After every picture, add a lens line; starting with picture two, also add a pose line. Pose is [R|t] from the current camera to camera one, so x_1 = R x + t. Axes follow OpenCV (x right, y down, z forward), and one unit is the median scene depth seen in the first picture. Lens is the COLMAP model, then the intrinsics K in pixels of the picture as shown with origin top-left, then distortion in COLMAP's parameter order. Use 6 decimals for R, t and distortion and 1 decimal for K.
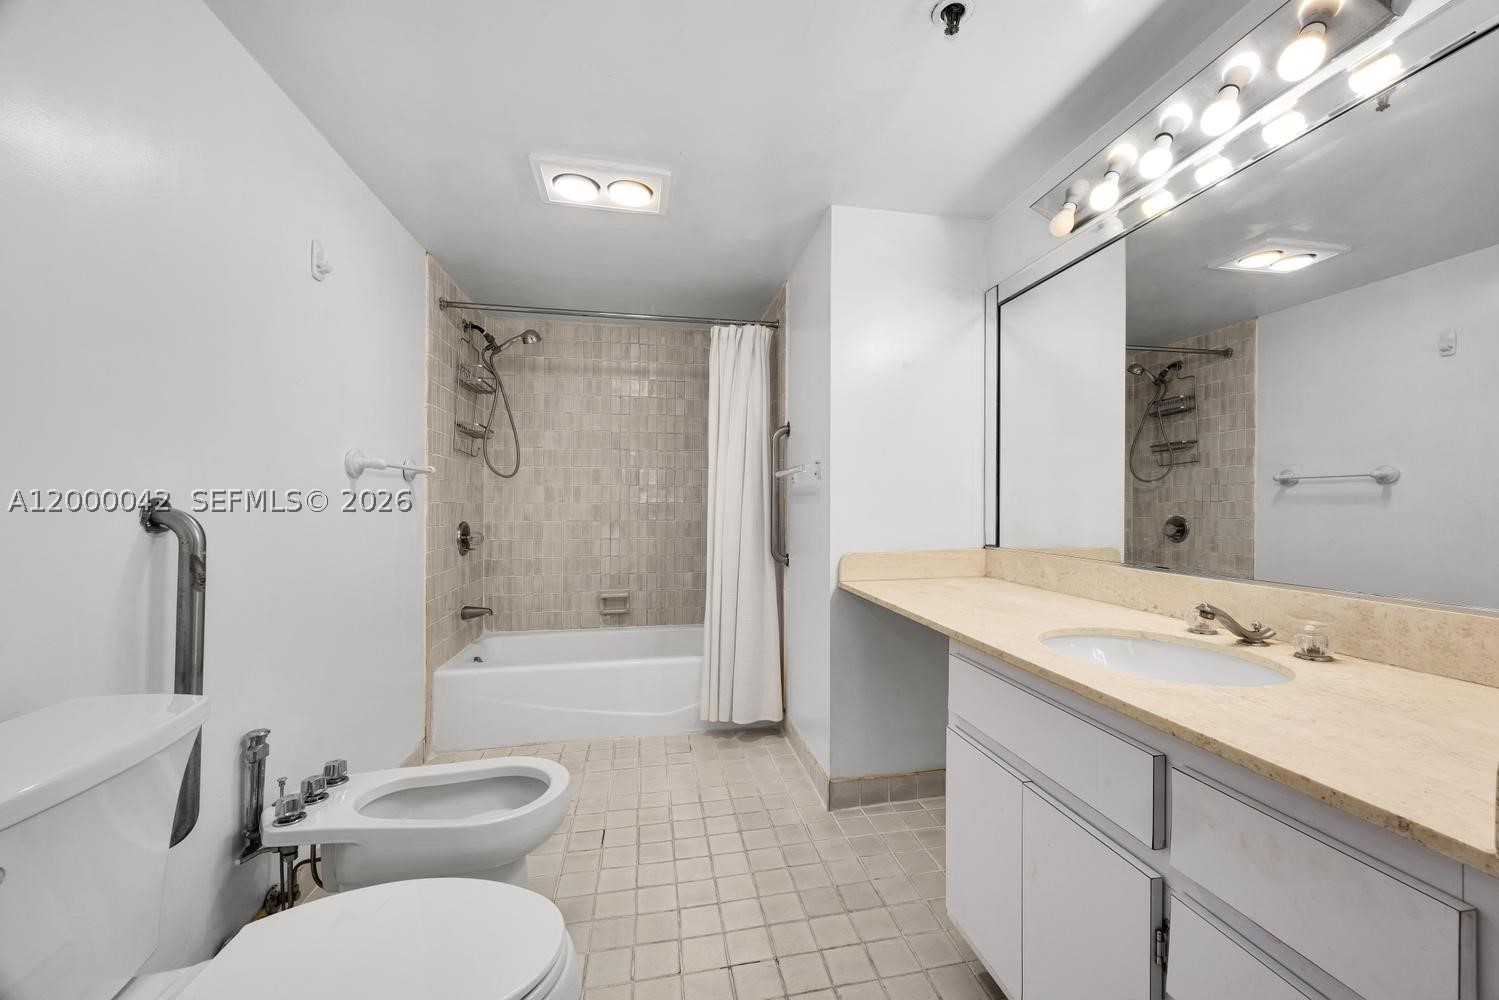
lens RADIAL K [[580.8, 0, 758.0], [0, 580.8, 497.6], [0, 0, 1]] dist [-0.002056, 0.000385]
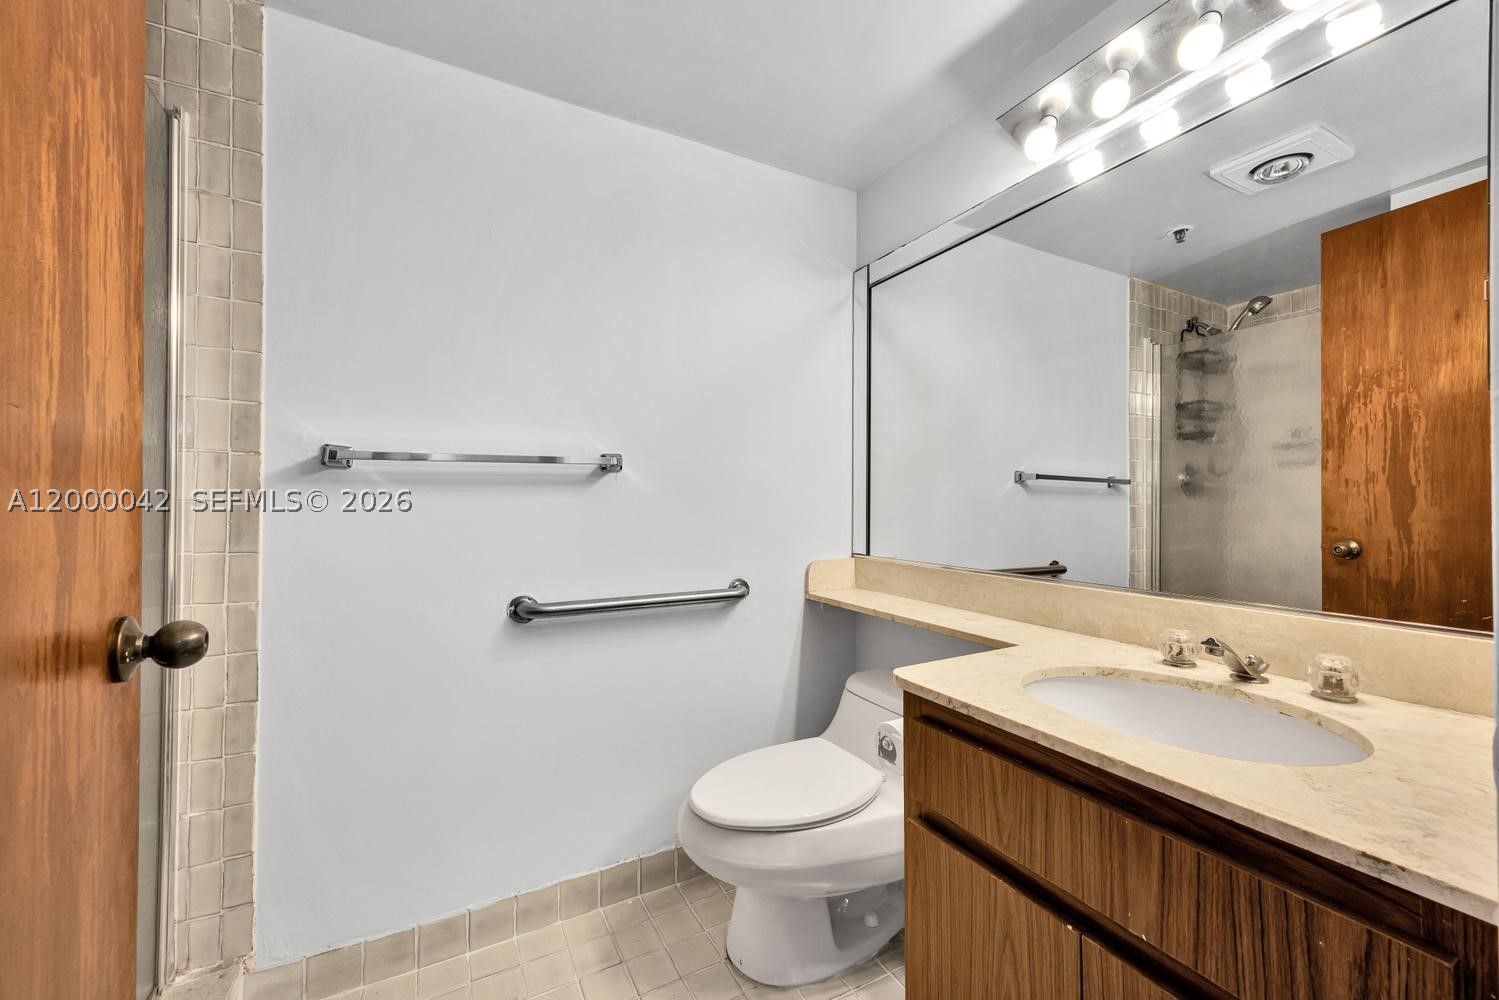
lens RADIAL K [[580.8, 0, 745.1], [0, 580.8, 509.5], [0, 0, 1]] dist [-0.002056, 0.000385]
pose [[0.953628, 0.008290, 0.300872, -0.059415], [-0.013822, 0.999772, 0.016261, 0.003718], [-0.300669, -0.019665, 0.953526, 0.304339]]
